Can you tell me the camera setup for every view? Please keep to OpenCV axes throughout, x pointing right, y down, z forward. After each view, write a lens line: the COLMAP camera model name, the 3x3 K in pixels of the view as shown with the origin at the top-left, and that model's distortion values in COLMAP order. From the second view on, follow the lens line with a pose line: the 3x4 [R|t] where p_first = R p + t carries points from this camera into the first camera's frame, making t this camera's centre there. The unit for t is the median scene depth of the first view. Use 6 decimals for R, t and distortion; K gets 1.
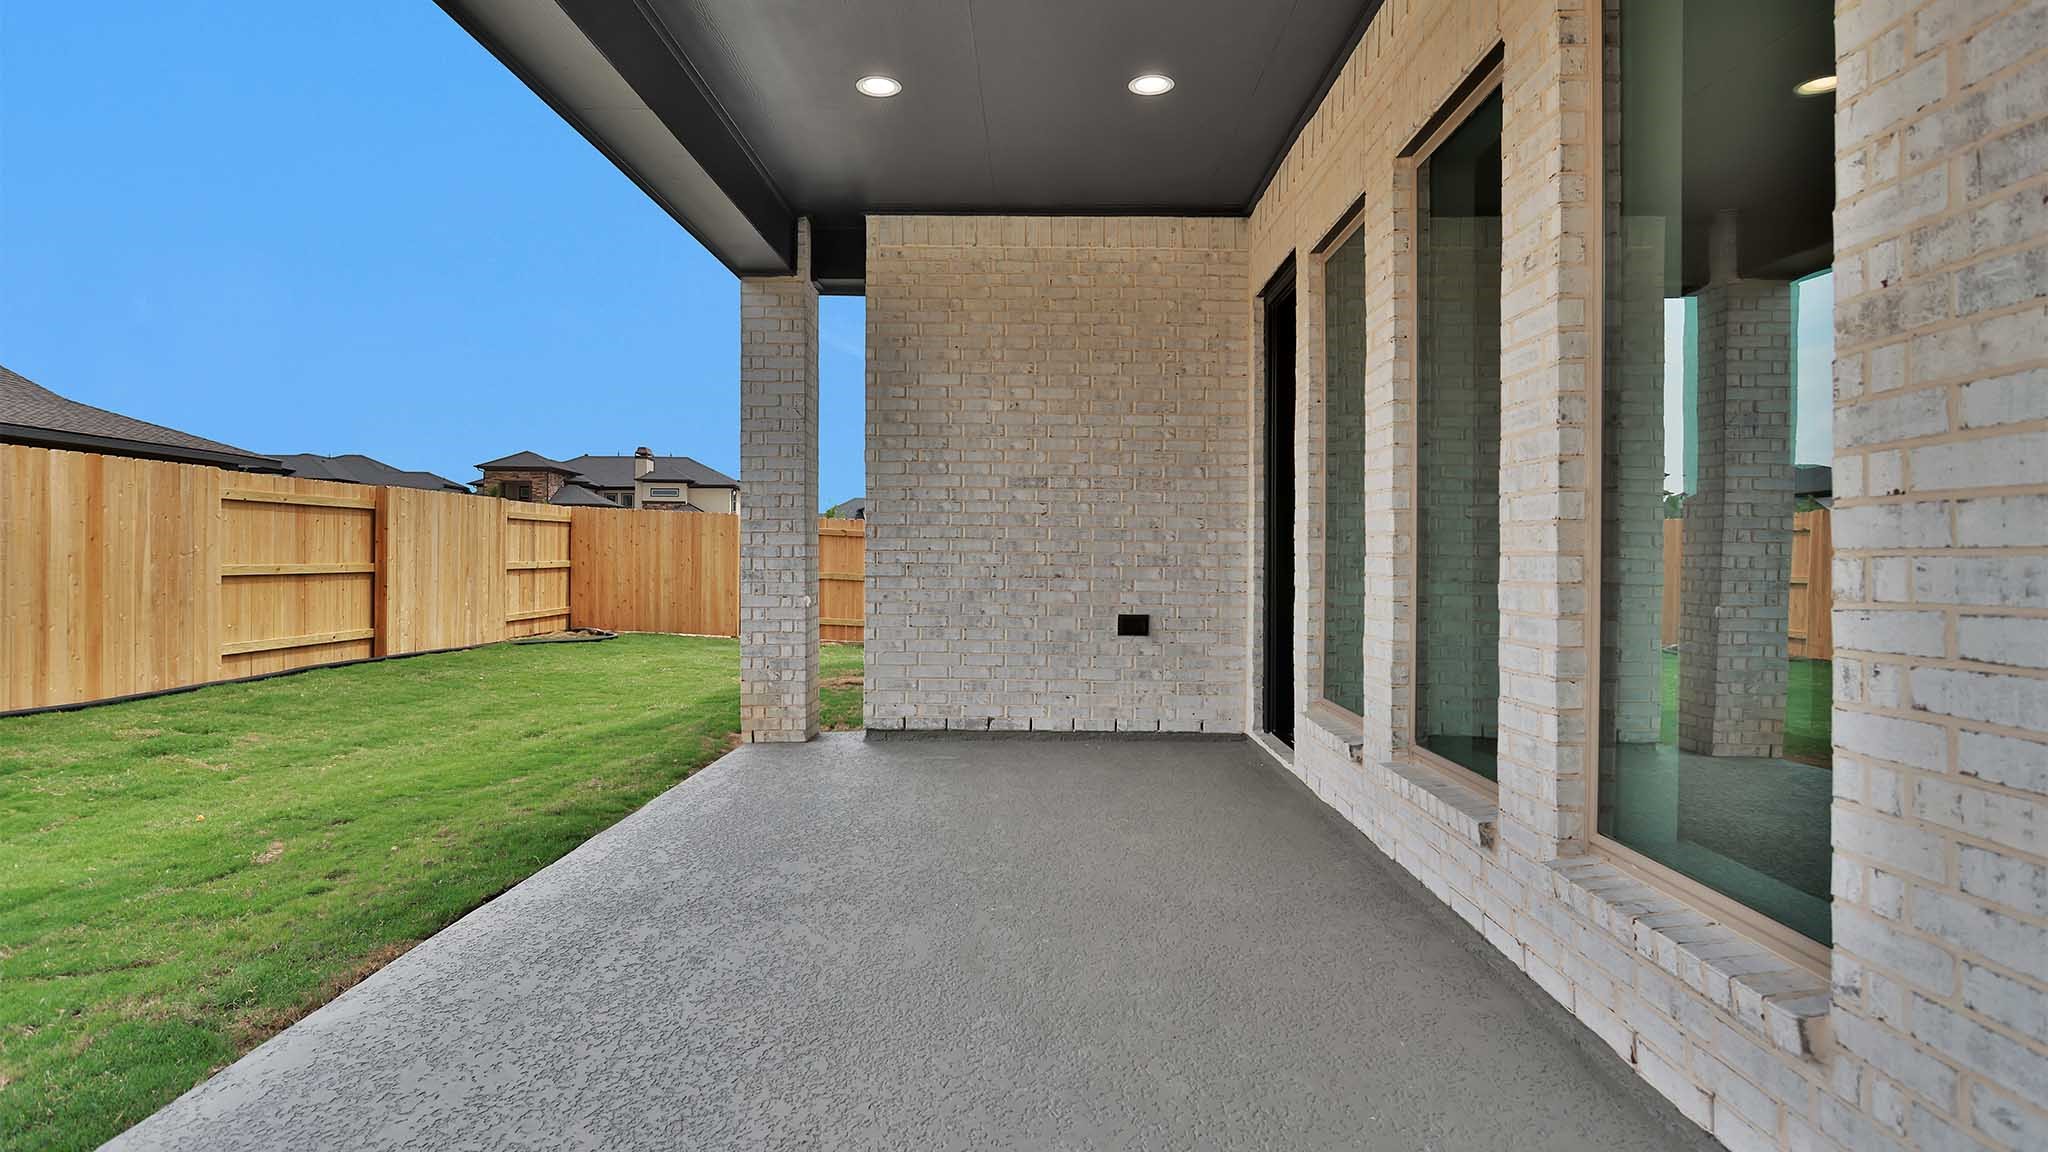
lens RADIAL K [[1072.4, 0, 1022.8], [0, 1072.4, 549.0], [0, 0, 1]] dist [0.000239, 0.000171]
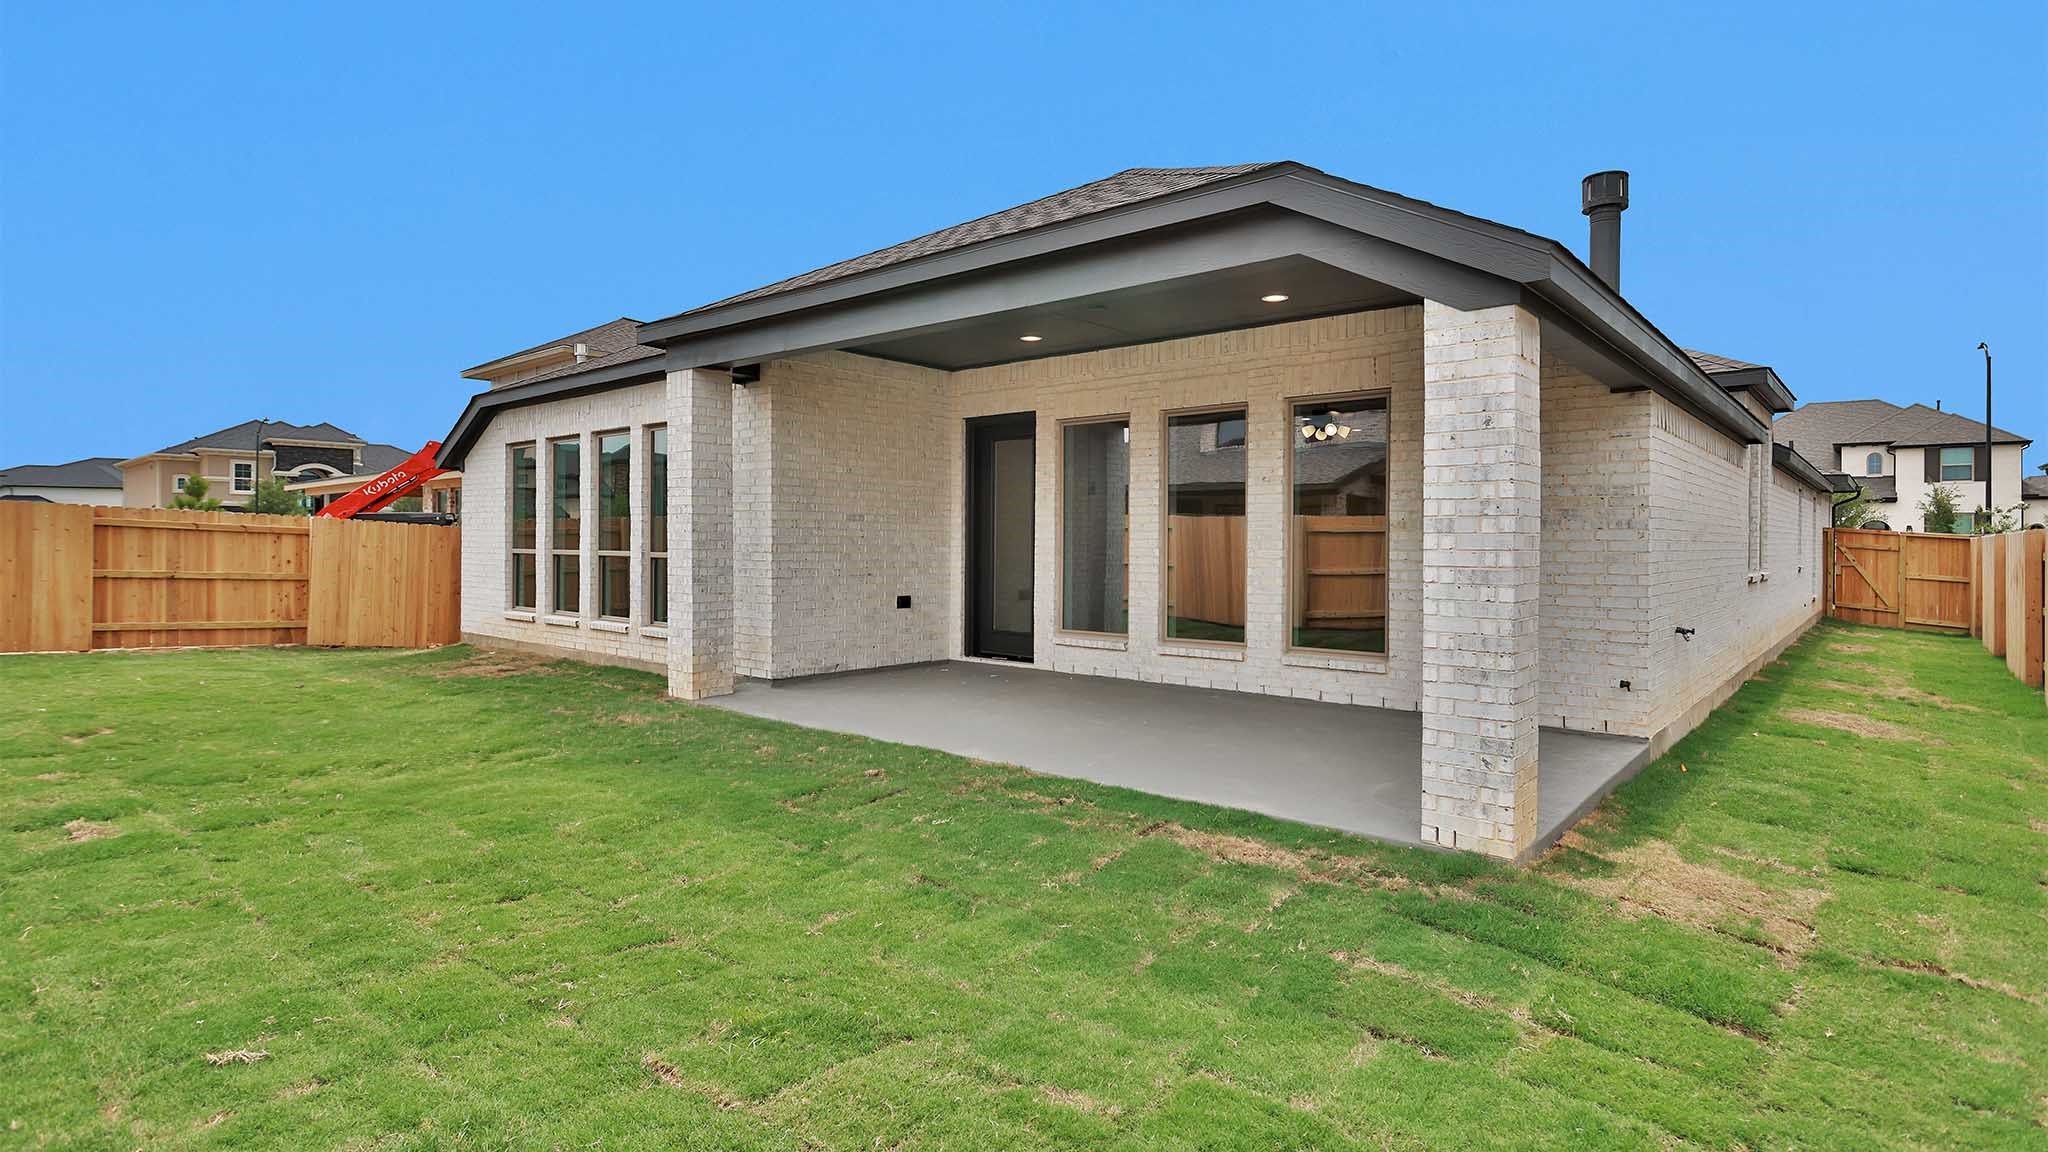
lens RADIAL K [[985.6, 0, 1027.7], [0, 985.6, 533.8], [0, 0, 1]] dist [-0.058855, 0.039368]
pose [[0.643218, 0.003208, 0.765676, -0.970871], [-0.006318, 0.999979, 0.001118, -0.040960], [-0.765657, -0.005557, 0.643225, -0.161547]]
